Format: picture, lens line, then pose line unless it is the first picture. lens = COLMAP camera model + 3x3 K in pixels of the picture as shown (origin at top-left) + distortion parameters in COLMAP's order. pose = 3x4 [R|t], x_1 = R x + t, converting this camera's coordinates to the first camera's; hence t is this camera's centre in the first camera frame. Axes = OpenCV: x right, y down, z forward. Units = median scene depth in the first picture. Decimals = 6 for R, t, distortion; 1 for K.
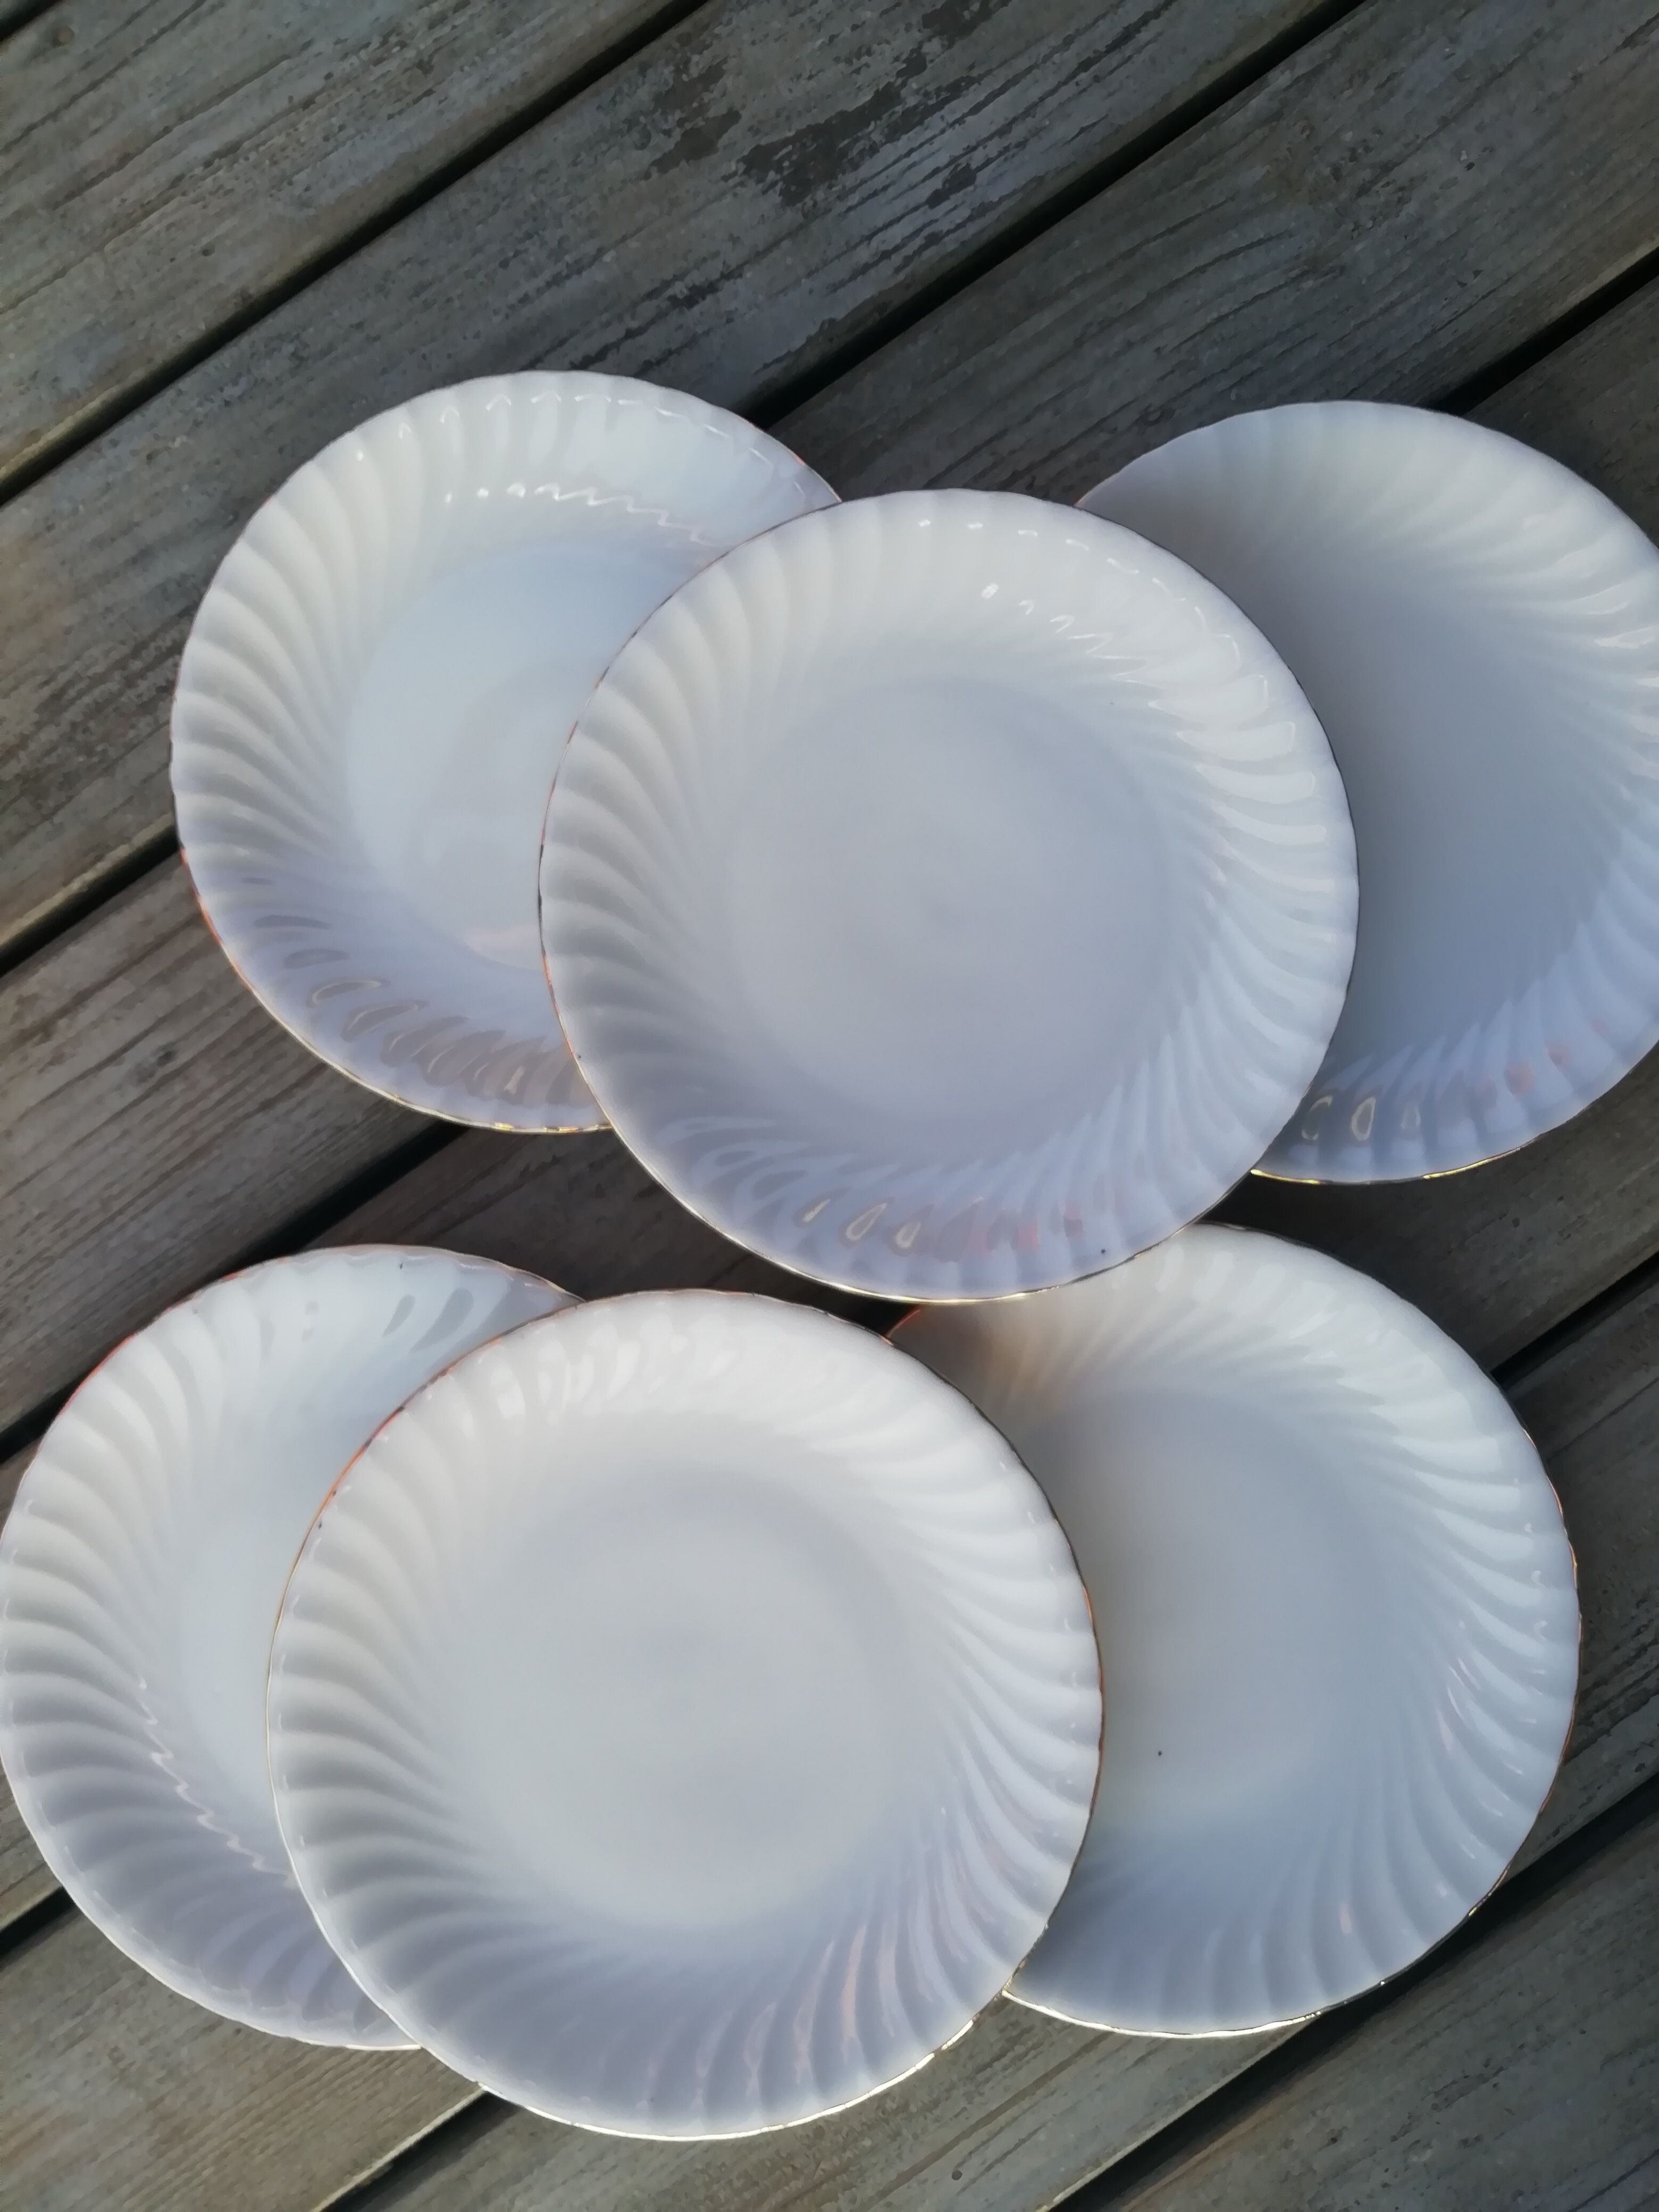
lens RADIAL K [[1677.1, 0, 820.5], [0, 1677.1, 1101.4], [0, 0, 1]] dist [-0.015327, 0.012812]
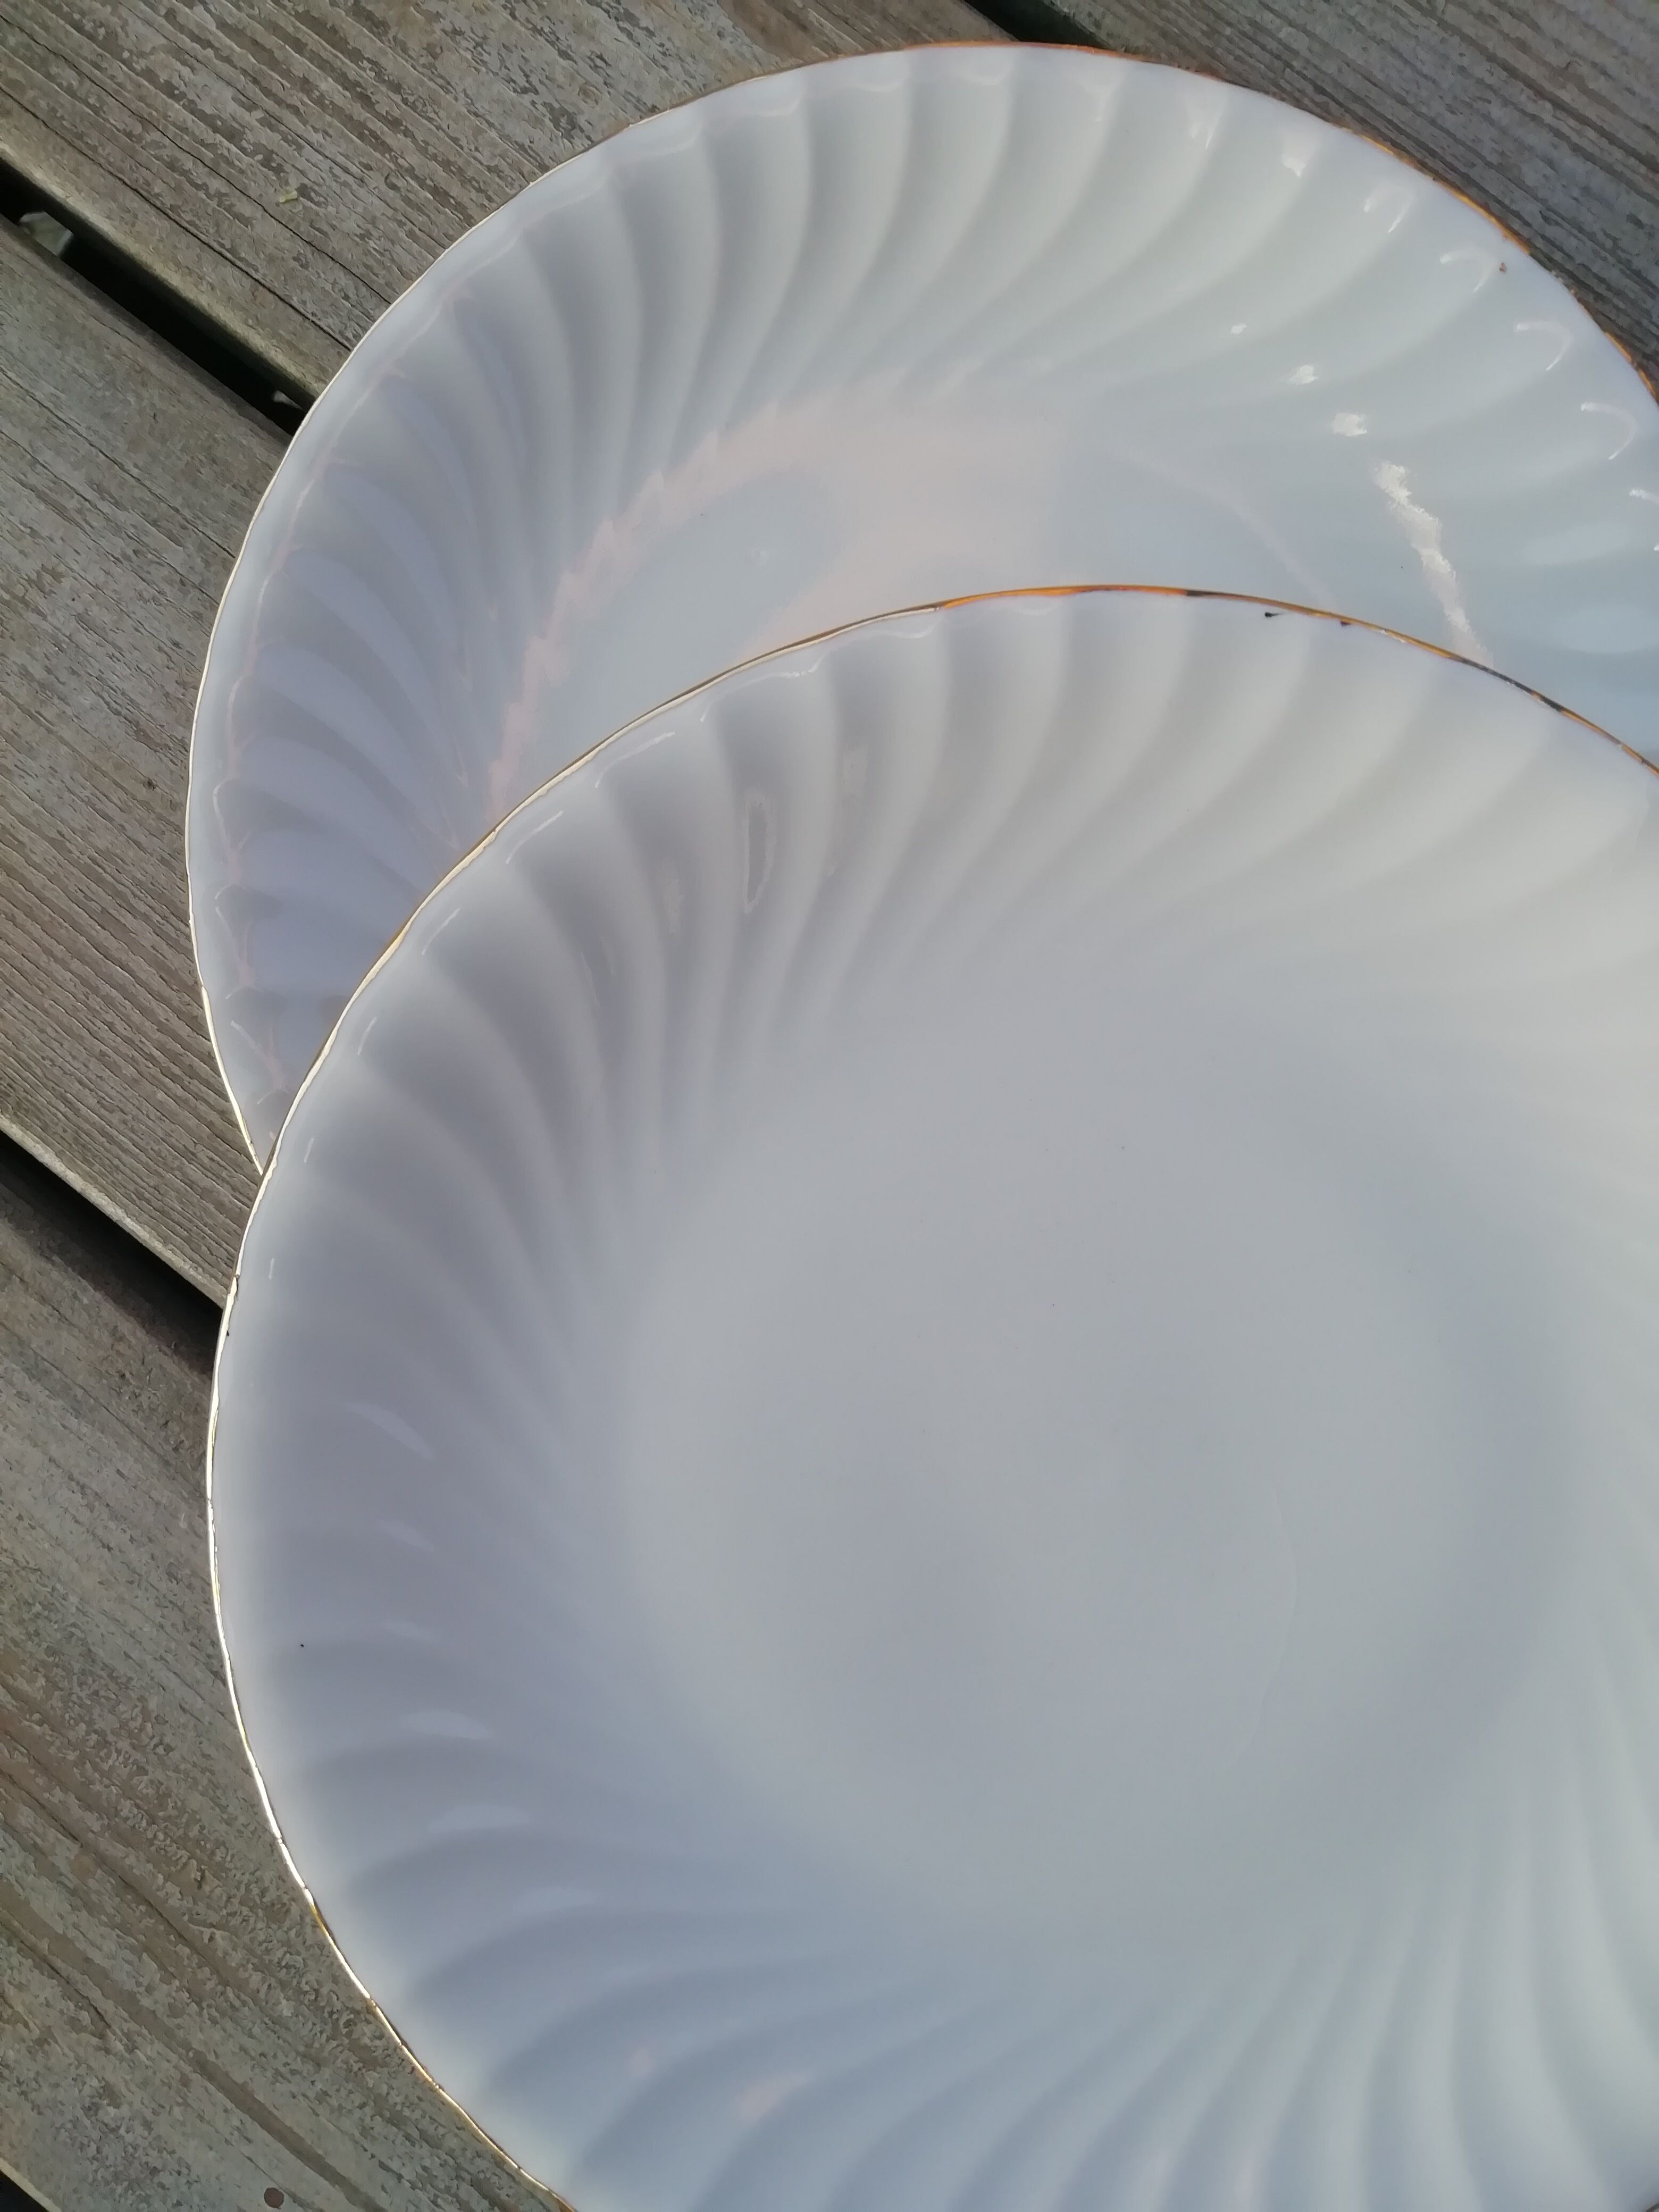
lens RADIAL K [[1677.1, 0, 827.8], [0, 1677.1, 1114.7], [0, 0, 1]] dist [-0.015327, 0.012812]
pose [[0.282370, 0.958803, -0.031055, -0.173371], [-0.957120, 0.283763, 0.058309, 0.354487], [0.064719, 0.013259, 0.997815, 0.492163]]
